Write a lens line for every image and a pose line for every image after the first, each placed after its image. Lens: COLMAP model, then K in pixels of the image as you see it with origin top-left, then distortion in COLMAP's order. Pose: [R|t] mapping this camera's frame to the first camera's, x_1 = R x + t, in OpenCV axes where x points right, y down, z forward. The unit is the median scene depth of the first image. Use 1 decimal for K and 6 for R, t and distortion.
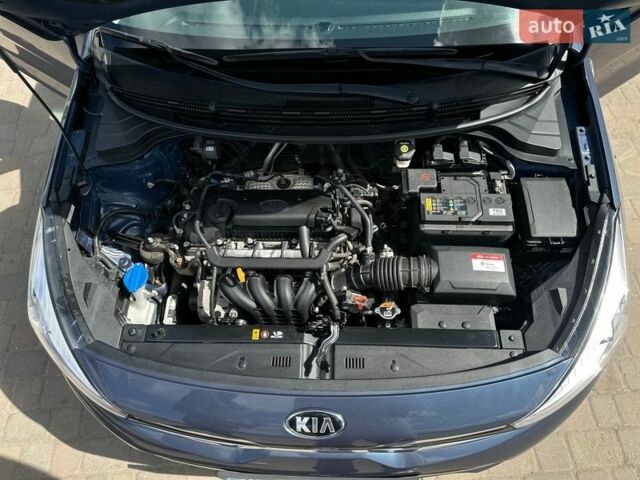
lens RADIAL K [[451.6, 0, 321.2], [0, 451.6, 241.2], [0, 0, 1]] dist [0.057990, -0.073934]
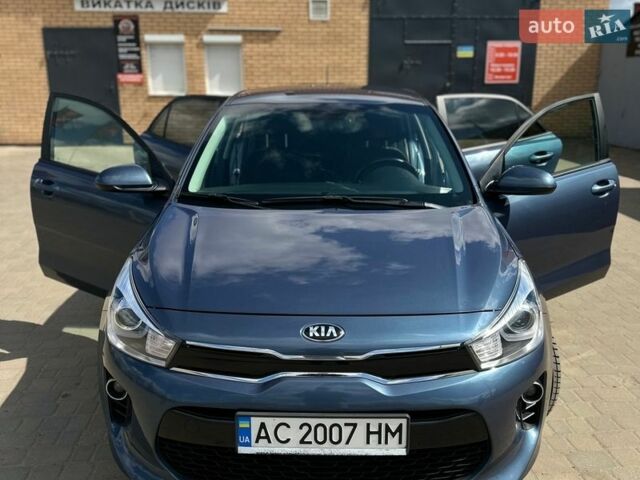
lens RADIAL K [[598.5, 0, 321.7], [0, 598.5, 239.9], [0, 0, 1]] dist [0.118438, -0.217342]
pose [[0.998979, 0.035641, 0.027761, -0.063110], [-0.005834, 0.711126, -0.703041, 1.206482], [-0.044799, 0.702161, 0.710607, -0.408400]]
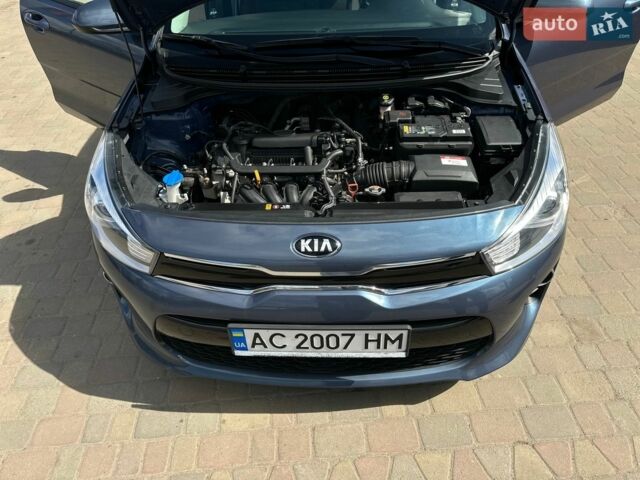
lens RADIAL K [[451.3, 0, 320.0], [0, 451.3, 240.0], [0, 0, 1]] dist [0.088090, -0.135998]
pose [[0.999964, 0.005993, -0.005977, 0.003247], [-0.007619, 0.944940, -0.327154, 0.632181], [0.003687, 0.327188, 0.944952, -0.117685]]
